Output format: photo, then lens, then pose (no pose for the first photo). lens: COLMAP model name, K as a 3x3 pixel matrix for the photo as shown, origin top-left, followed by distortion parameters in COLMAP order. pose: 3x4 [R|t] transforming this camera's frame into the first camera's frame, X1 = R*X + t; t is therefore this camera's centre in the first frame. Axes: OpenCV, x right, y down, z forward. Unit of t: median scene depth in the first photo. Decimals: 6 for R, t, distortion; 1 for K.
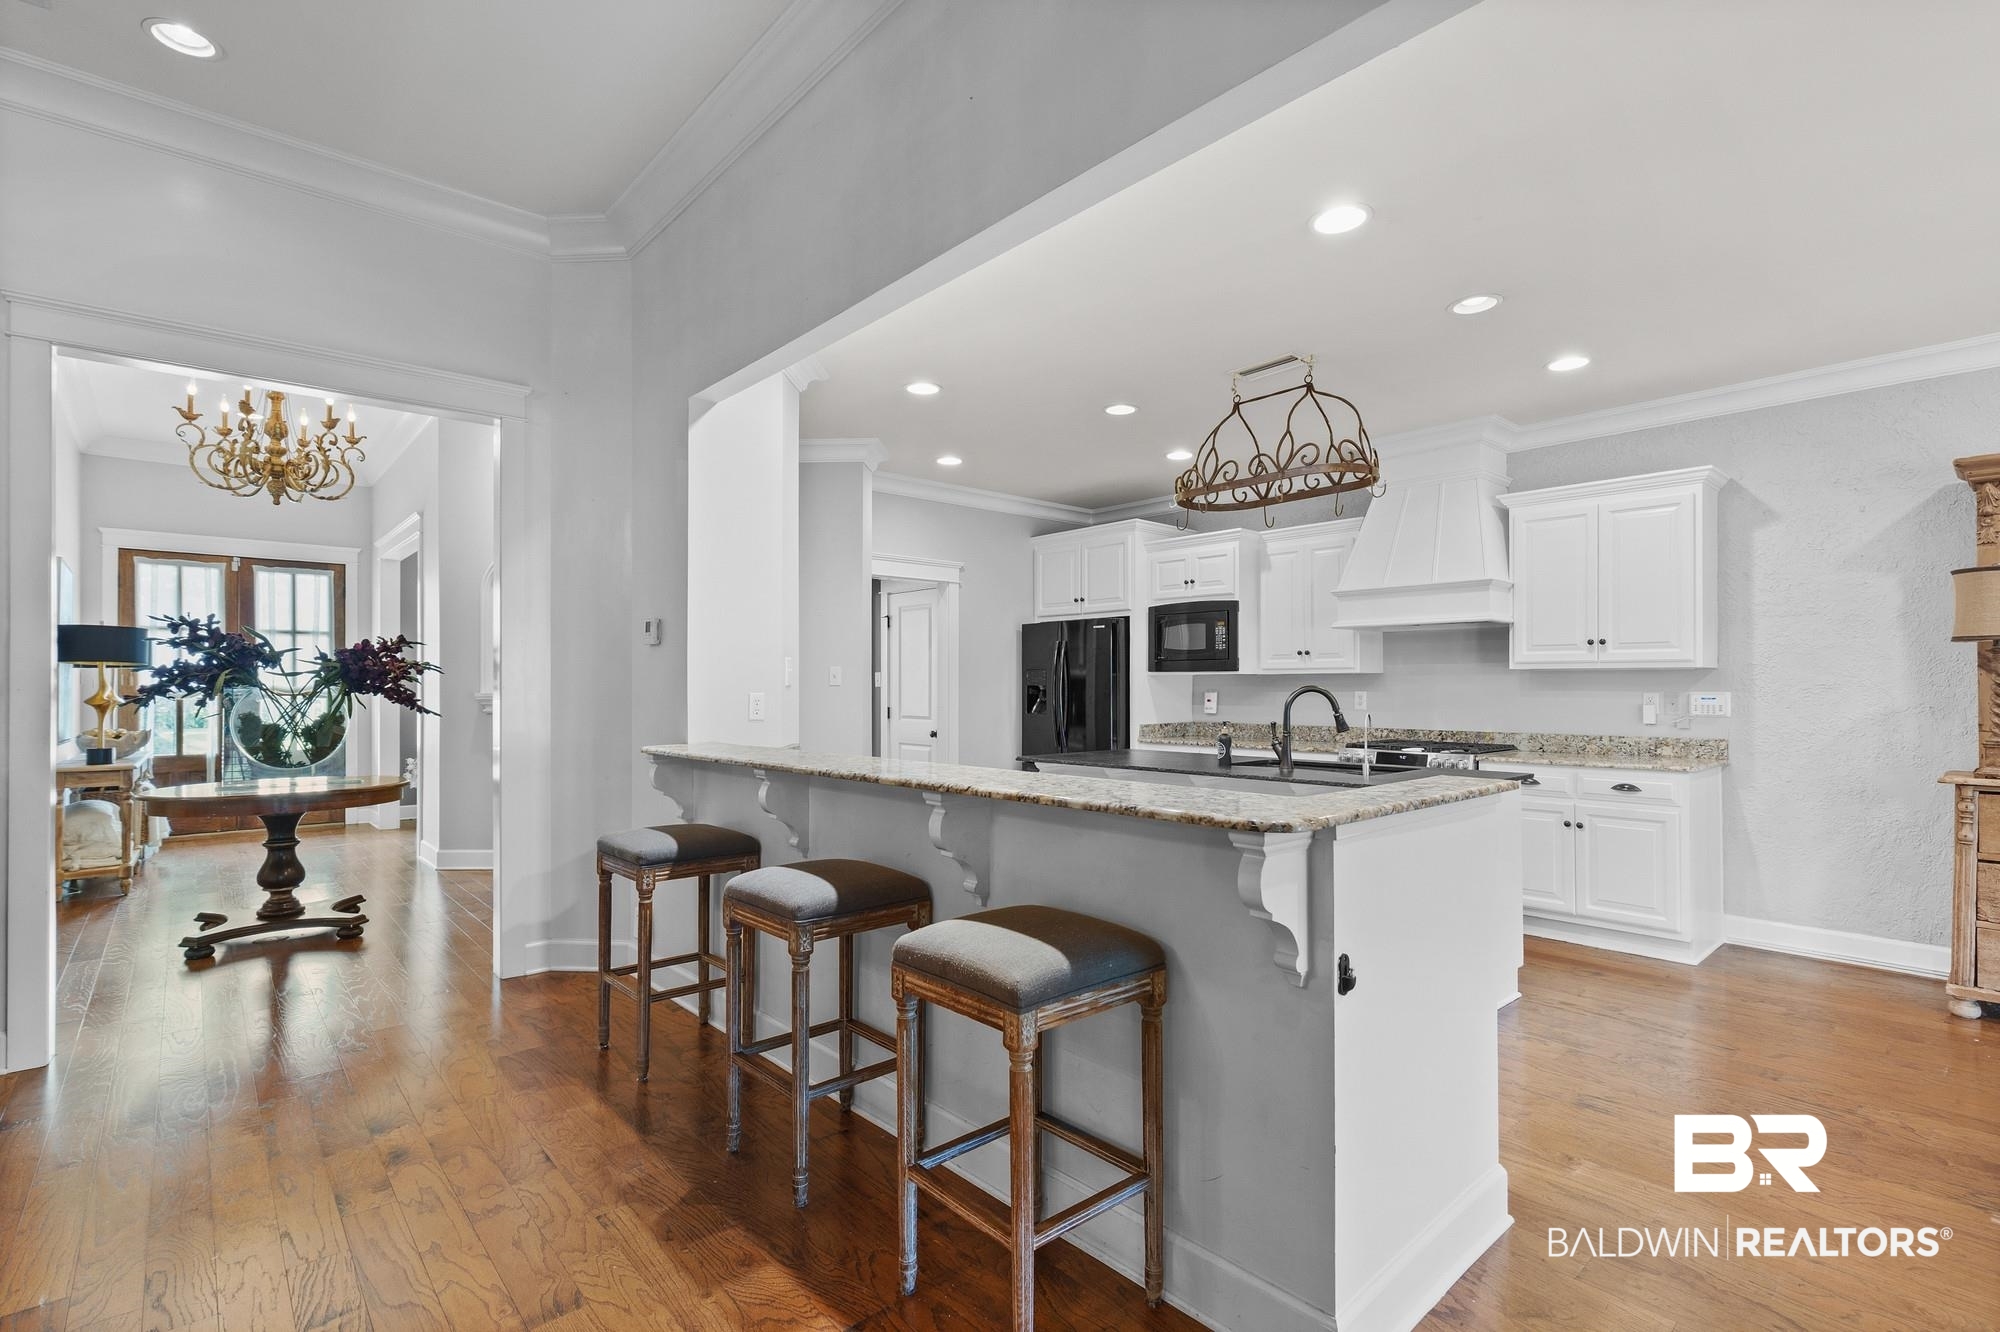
lens RADIAL K [[924.0, 0, 1004.9], [0, 924.0, 675.6], [0, 0, 1]] dist [-0.000191, -0.000085]
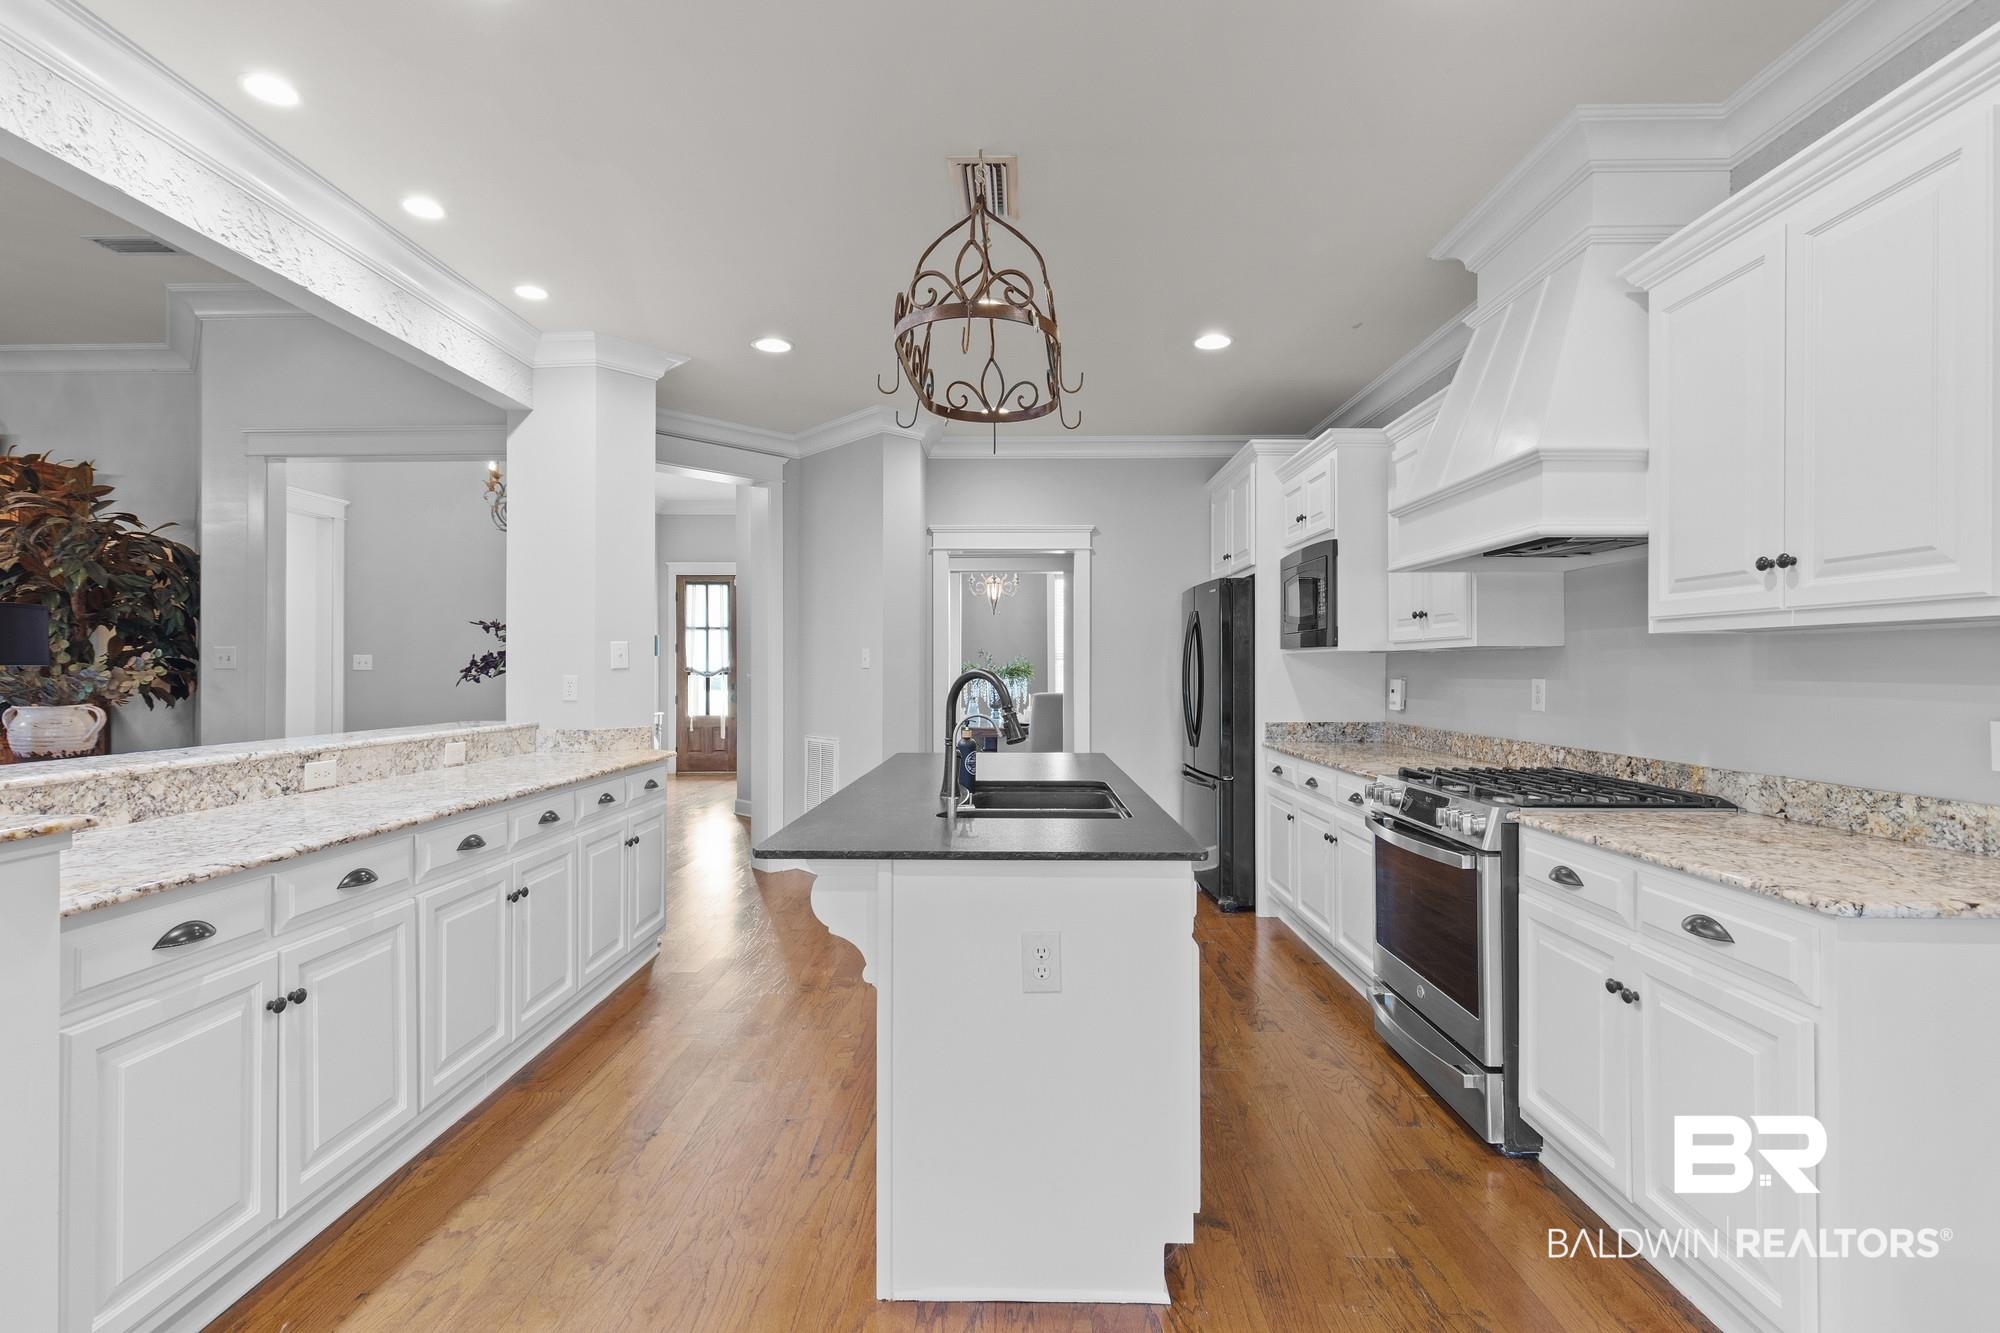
lens RADIAL K [[917.9, 0, 1001.6], [0, 917.9, 664.4], [0, 0, 1]] dist [0.002039, -0.000151]
pose [[0.732759, -0.005748, -0.680464, 0.537483], [0.011019, 0.999933, 0.003420, 0.002944], [0.680399, -0.010004, 0.732774, 0.376092]]
